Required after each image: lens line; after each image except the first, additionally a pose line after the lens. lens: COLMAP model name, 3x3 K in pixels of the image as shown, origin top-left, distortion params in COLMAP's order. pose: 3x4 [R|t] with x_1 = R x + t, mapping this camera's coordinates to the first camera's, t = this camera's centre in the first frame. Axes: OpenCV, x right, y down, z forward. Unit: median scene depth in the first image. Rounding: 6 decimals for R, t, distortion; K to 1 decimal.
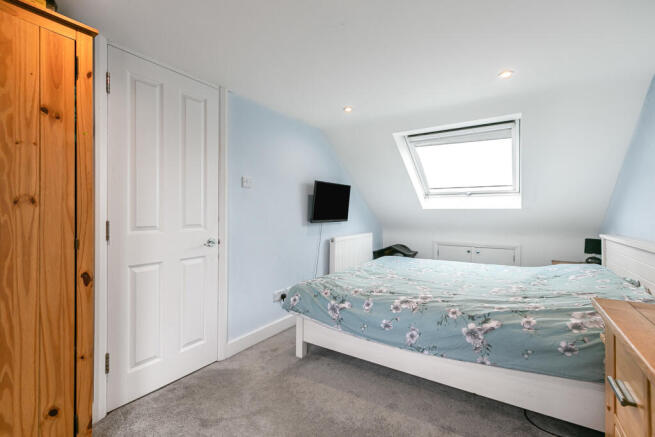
lens RADIAL K [[288.2, 0, 324.9], [0, 288.2, 215.0], [0, 0, 1]] dist [0.002083, 0.000223]
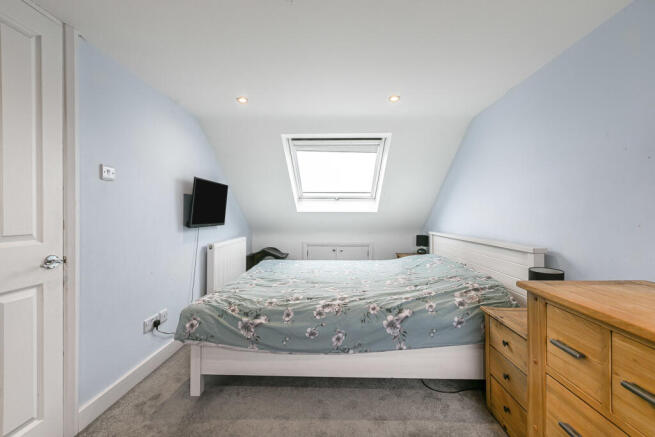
lens RADIAL K [[288.2, 0, 324.9], [0, 288.2, 215.0], [0, 0, 1]] dist [0.002083, 0.000223]
pose [[0.854753, 0.001010, 0.519034, -0.219946], [0.002752, 0.999975, -0.006478, -0.004267], [-0.519027, 0.006965, 0.854729, 0.137962]]
